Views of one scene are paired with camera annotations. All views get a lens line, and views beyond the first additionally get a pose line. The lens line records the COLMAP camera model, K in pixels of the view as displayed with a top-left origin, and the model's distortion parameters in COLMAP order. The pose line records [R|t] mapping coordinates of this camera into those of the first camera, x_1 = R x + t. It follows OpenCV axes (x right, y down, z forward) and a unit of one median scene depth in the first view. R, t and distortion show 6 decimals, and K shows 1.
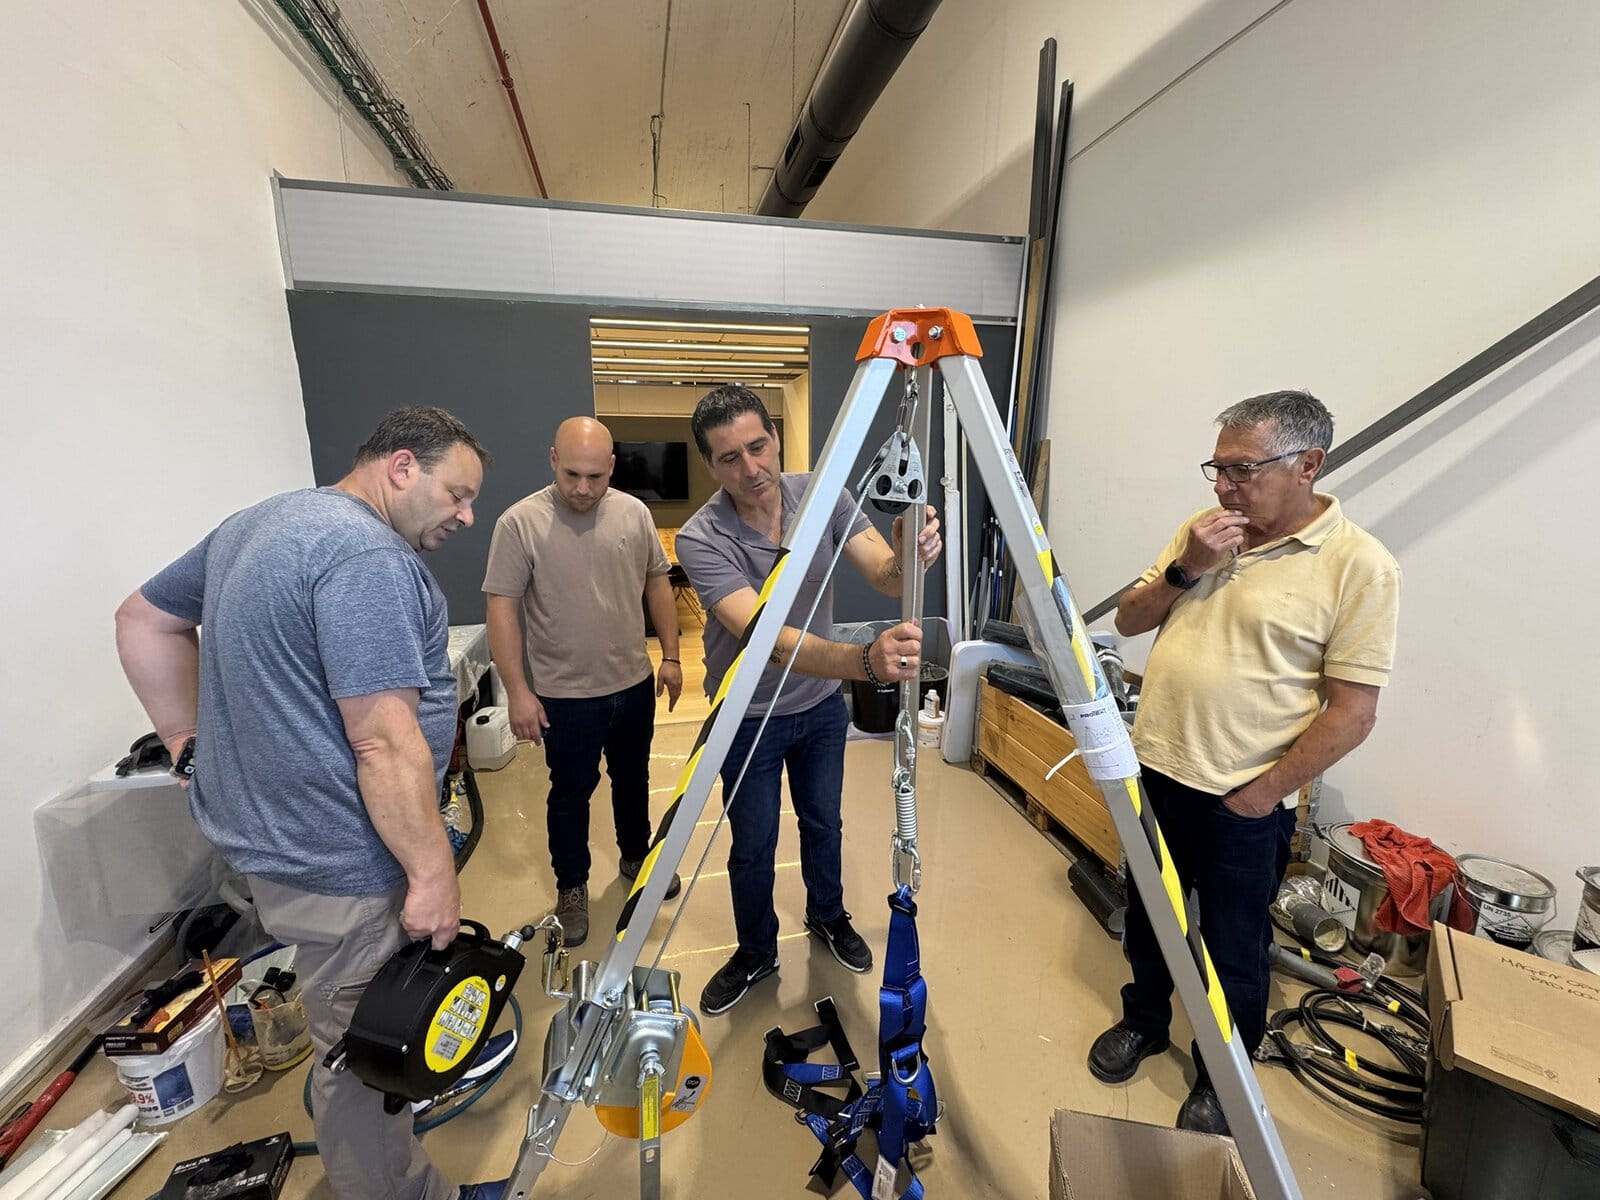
lens RADIAL K [[646.8, 0, 798.7], [0, 646.8, 599.1], [0, 0, 1]] dist [-0.006320, 0.000117]
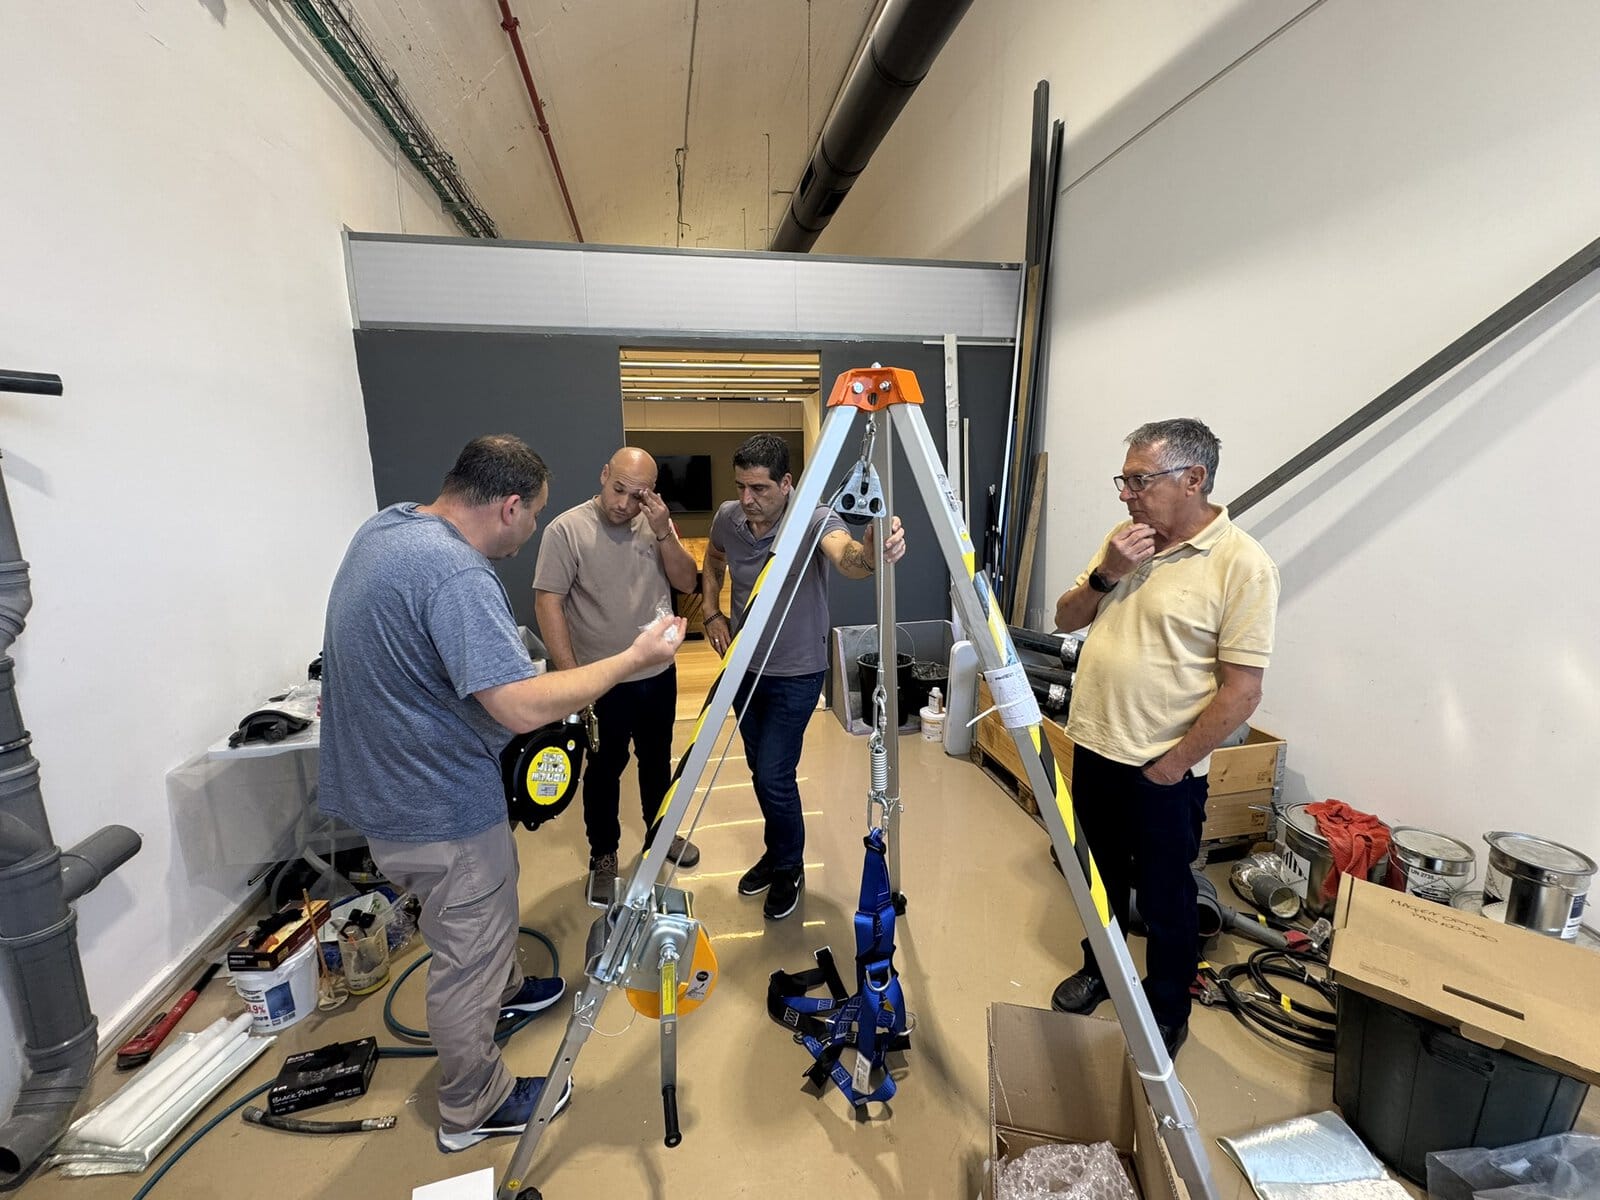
lens RADIAL K [[646.8, 0, 799.8], [0, 646.8, 599.1], [0, 0, 1]] dist [-0.006320, 0.000117]
pose [[0.999307, -0.003066, -0.037101, 0.045525], [0.002549, 0.999899, -0.013965, 0.018220], [0.037140, 0.013861, 0.999214, -0.161222]]
